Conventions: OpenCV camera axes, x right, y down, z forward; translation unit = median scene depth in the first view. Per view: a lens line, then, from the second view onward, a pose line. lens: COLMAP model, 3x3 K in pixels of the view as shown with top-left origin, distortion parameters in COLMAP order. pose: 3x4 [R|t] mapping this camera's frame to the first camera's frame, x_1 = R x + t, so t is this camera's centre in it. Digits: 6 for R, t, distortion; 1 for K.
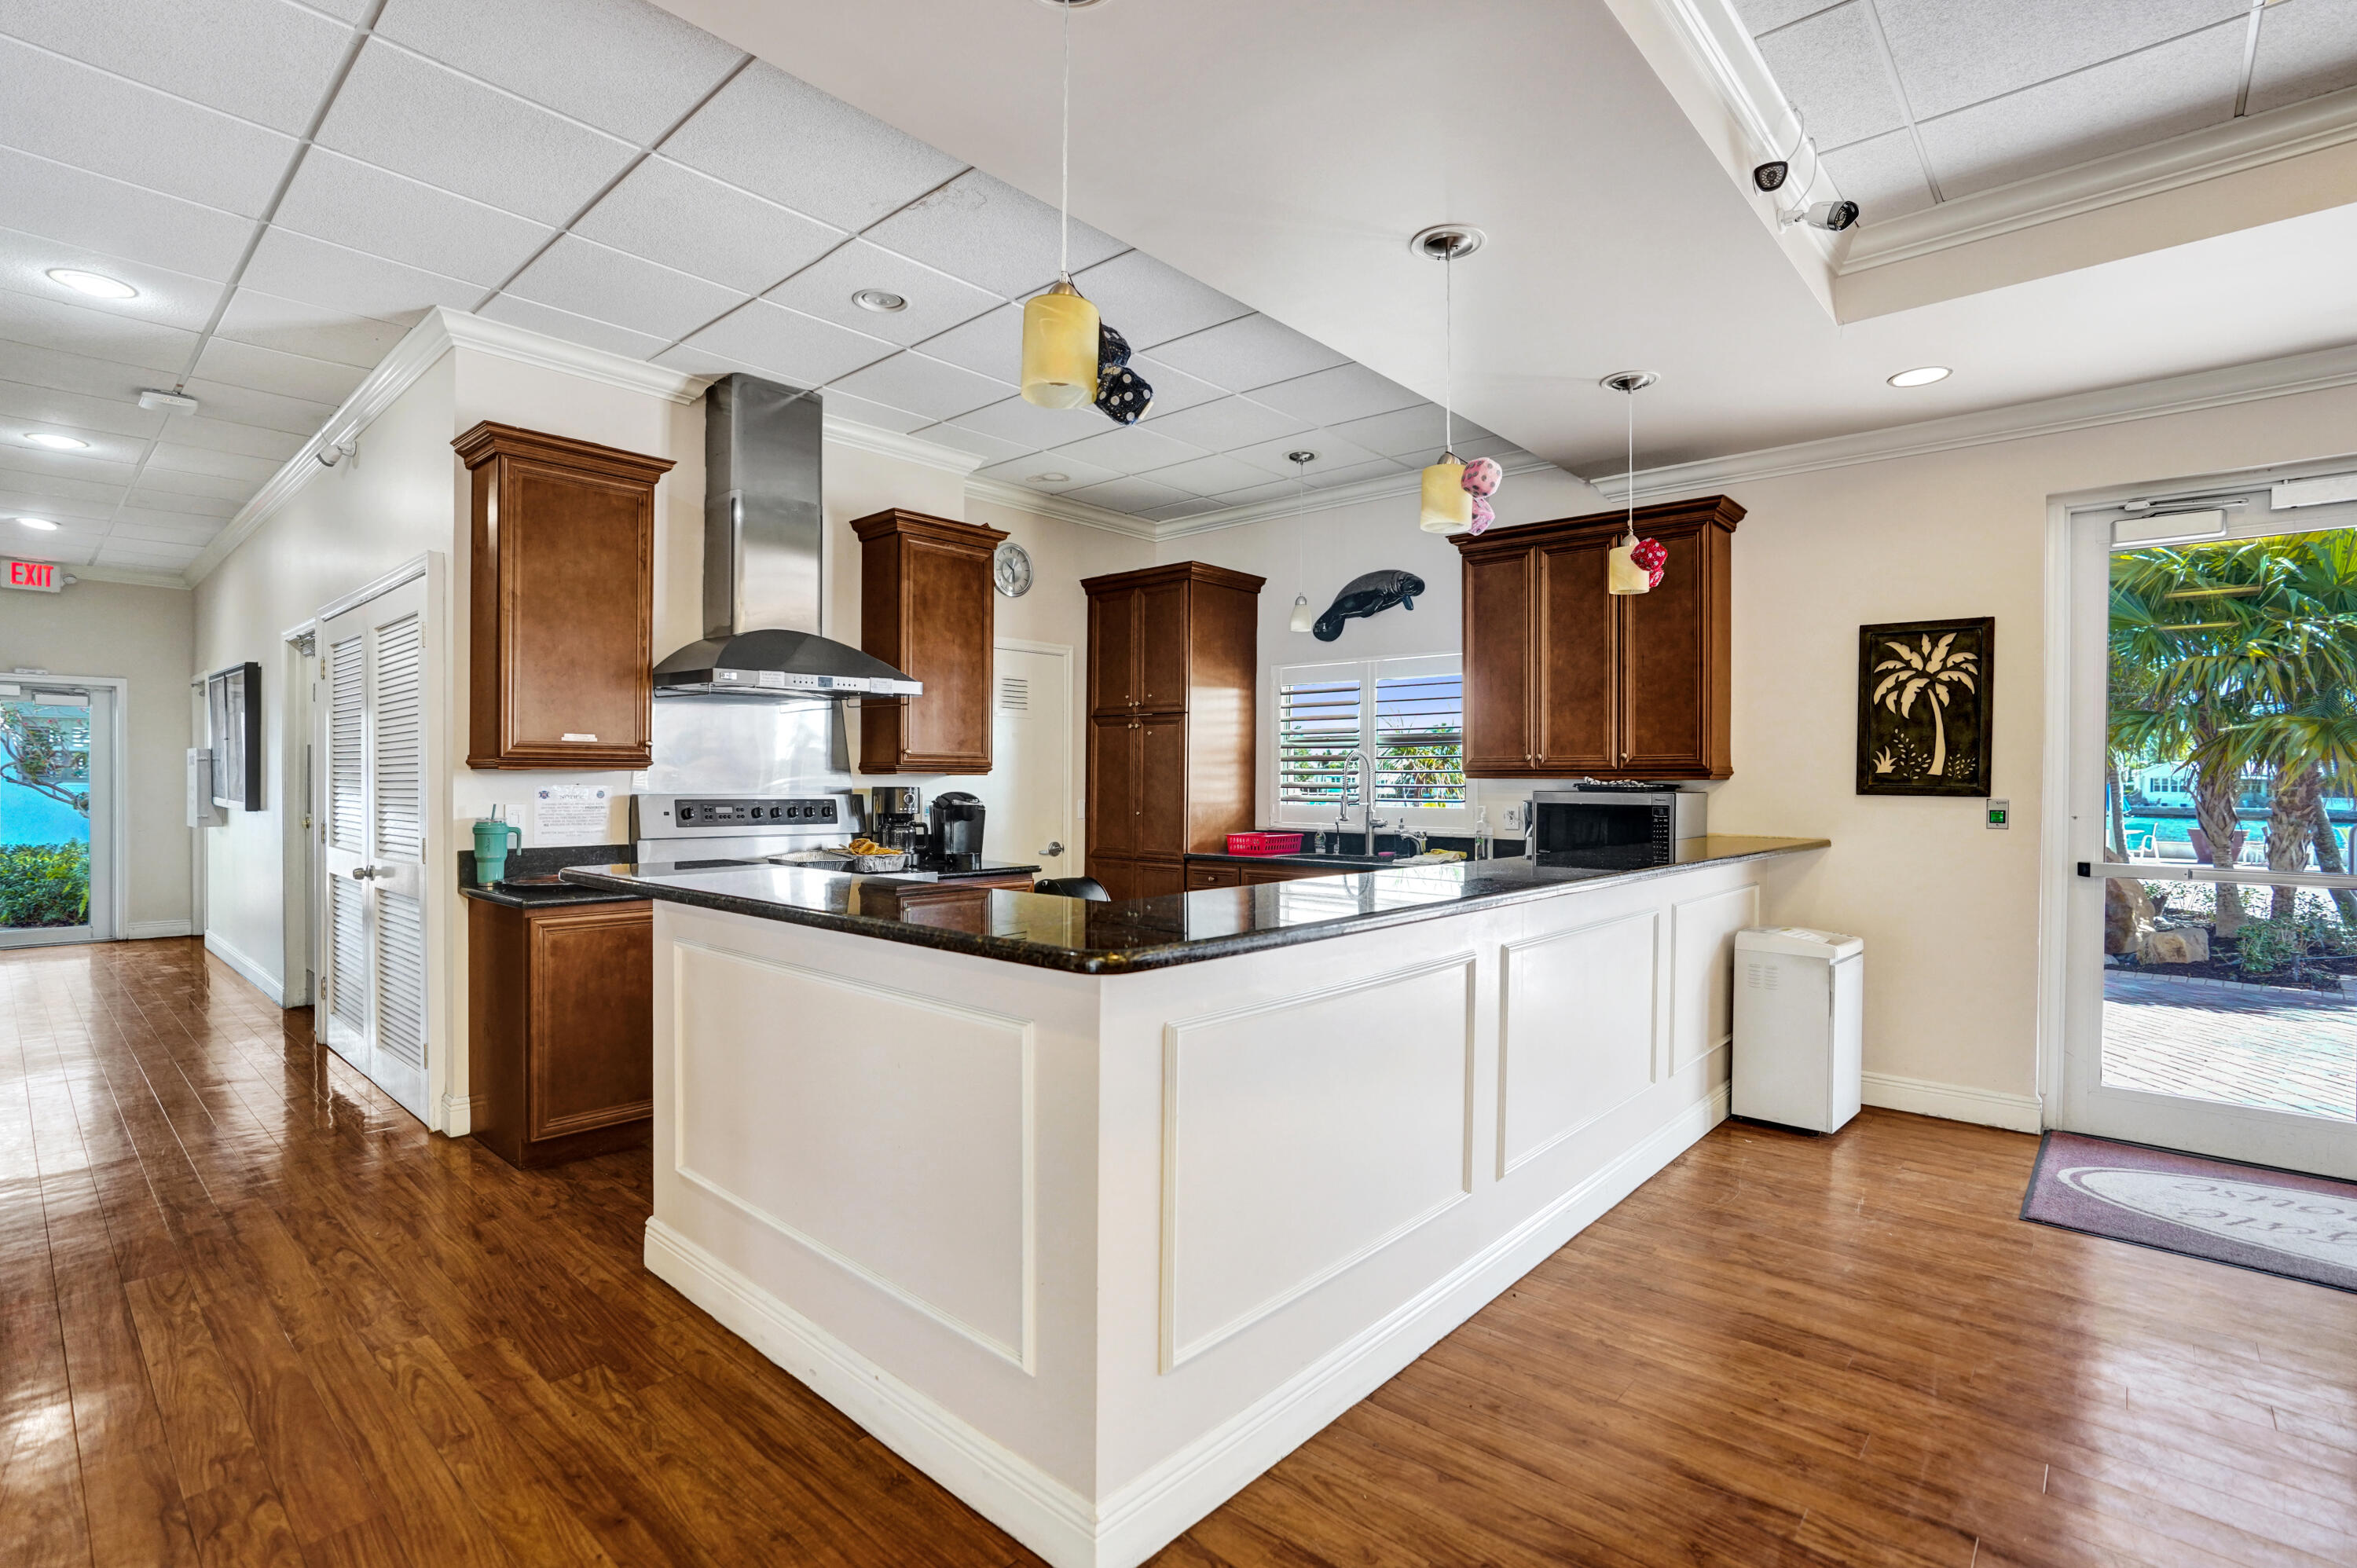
lens RADIAL K [[1108.6, 0, 1181.9], [0, 1108.6, 774.8], [0, 0, 1]] dist [-0.025431, 0.001457]
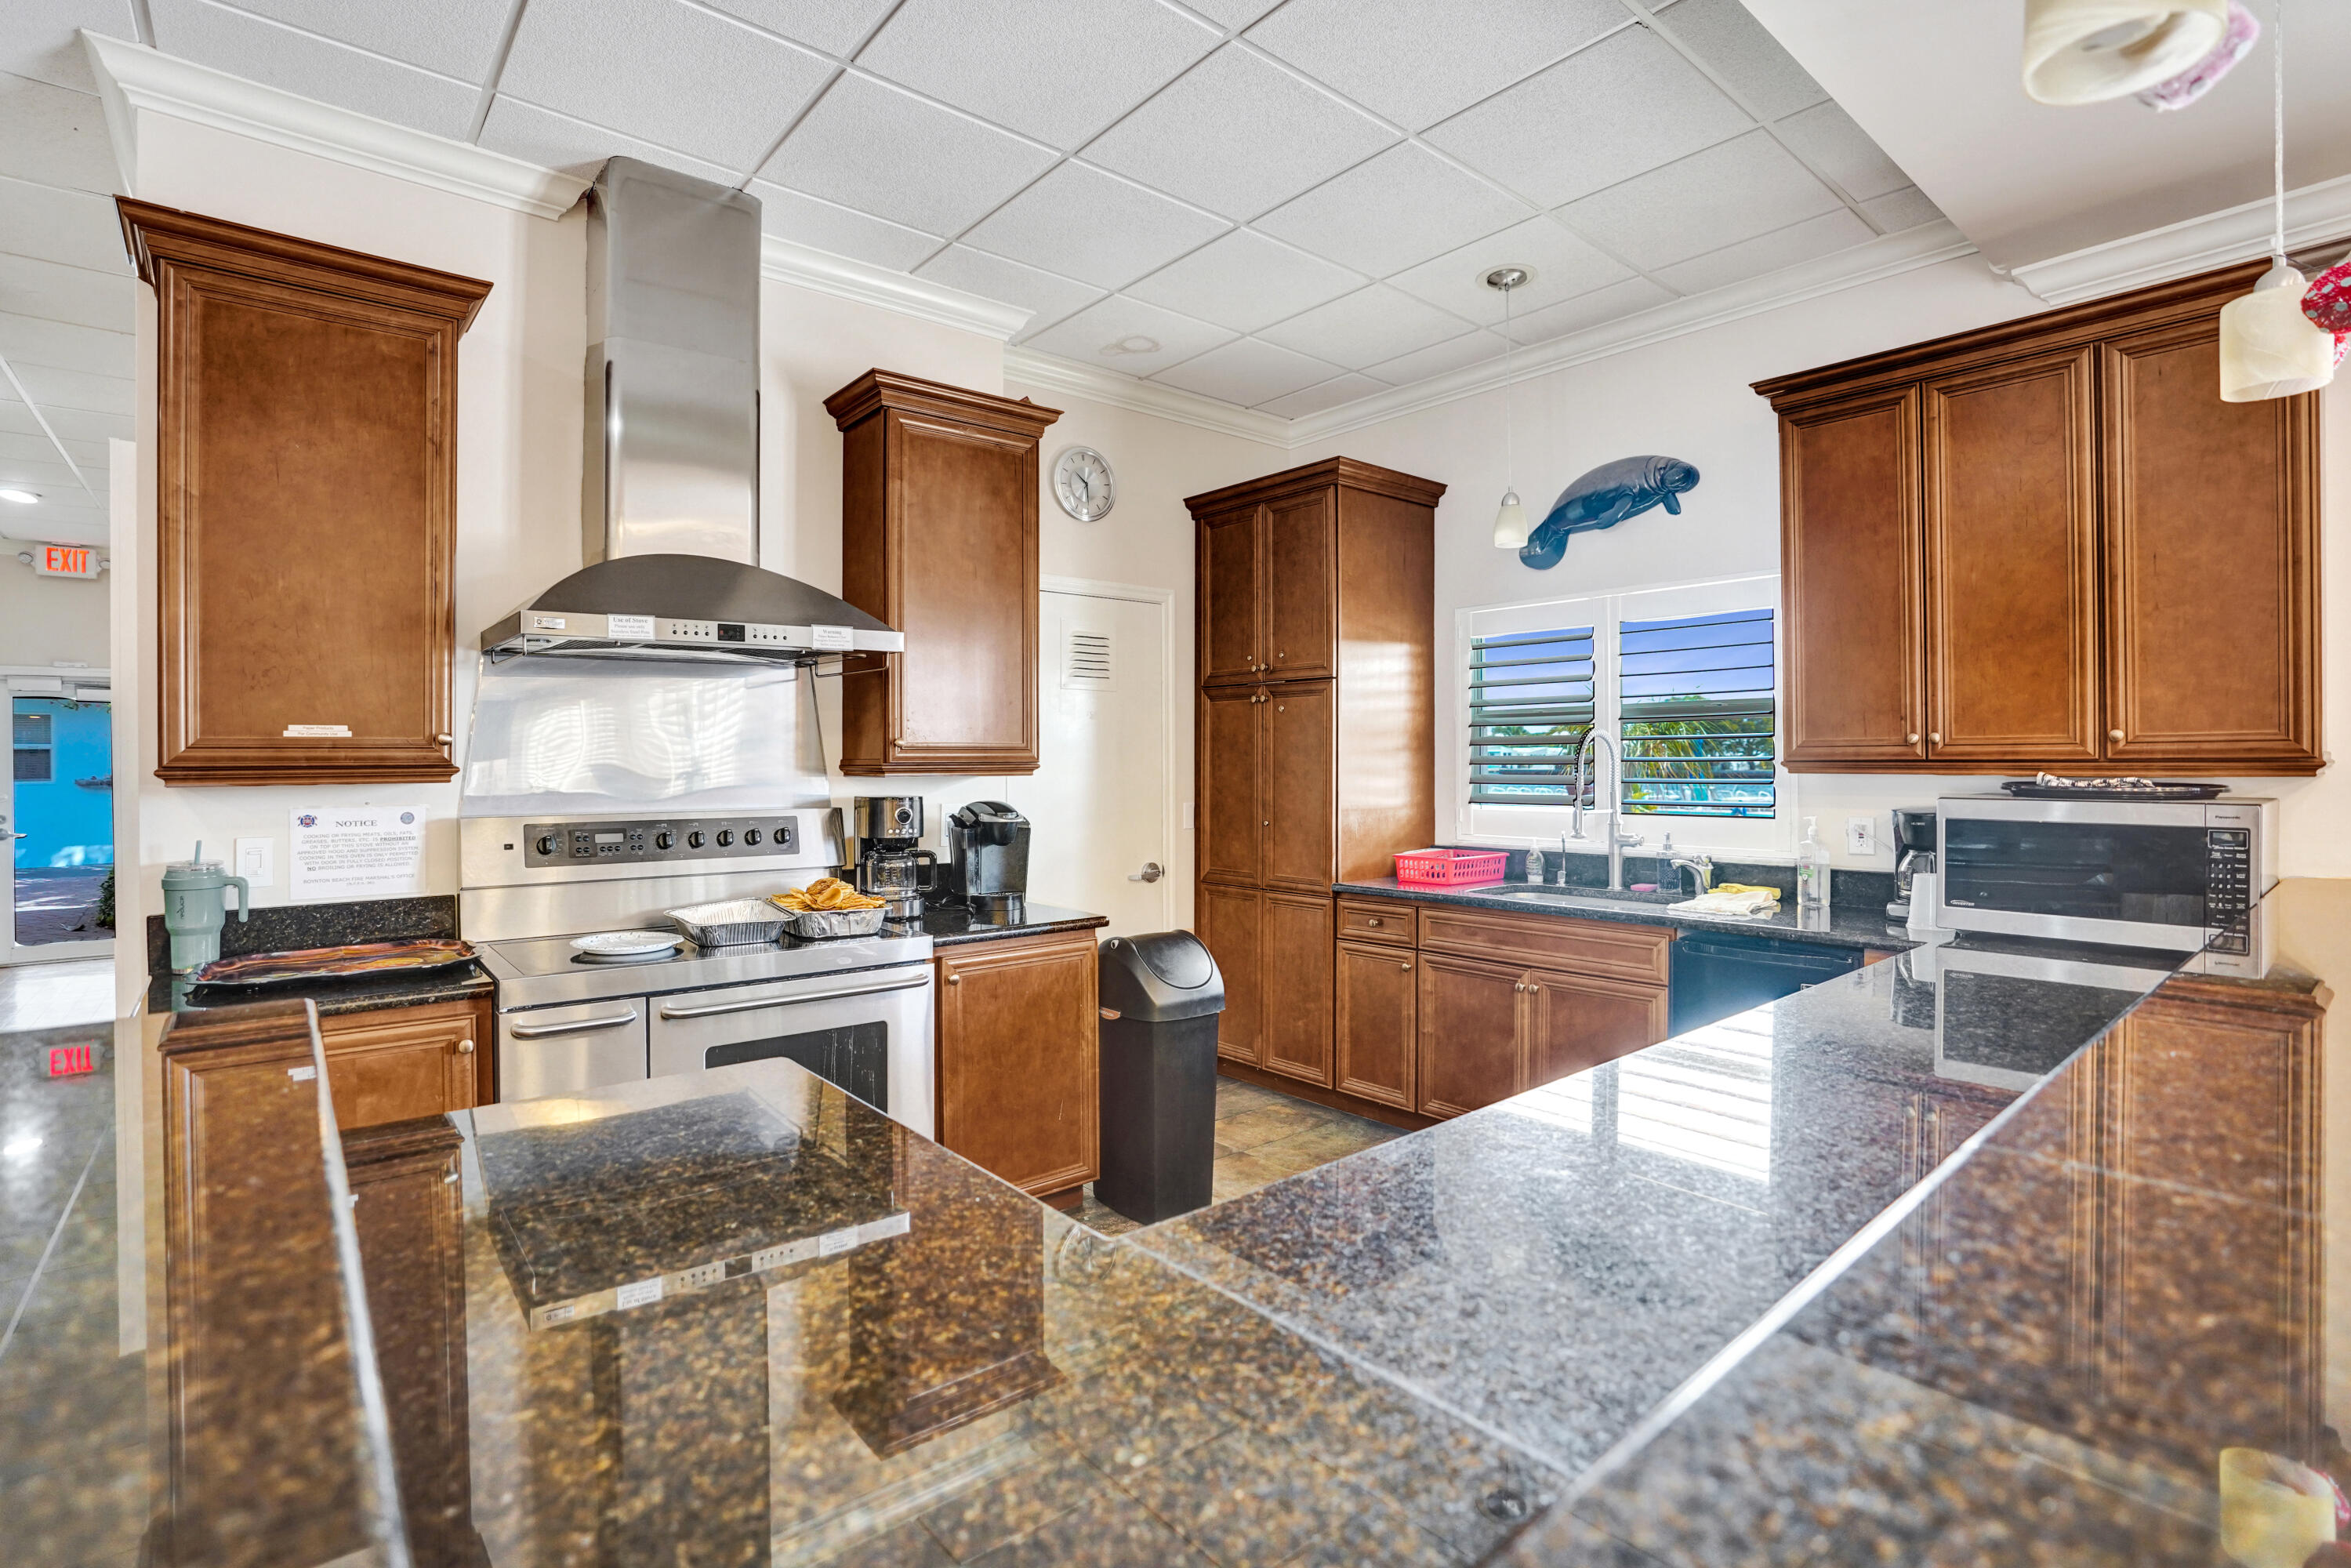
lens RADIAL K [[1105.9, 0, 1178.1], [0, 1105.9, 763.5], [0, 0, 1]] dist [-0.025431, 0.001457]
pose [[0.990162, -0.010566, -0.139528, 0.004317], [0.011761, 0.999901, 0.007743, -0.011300], [0.139432, -0.009308, 0.990188, 0.354620]]
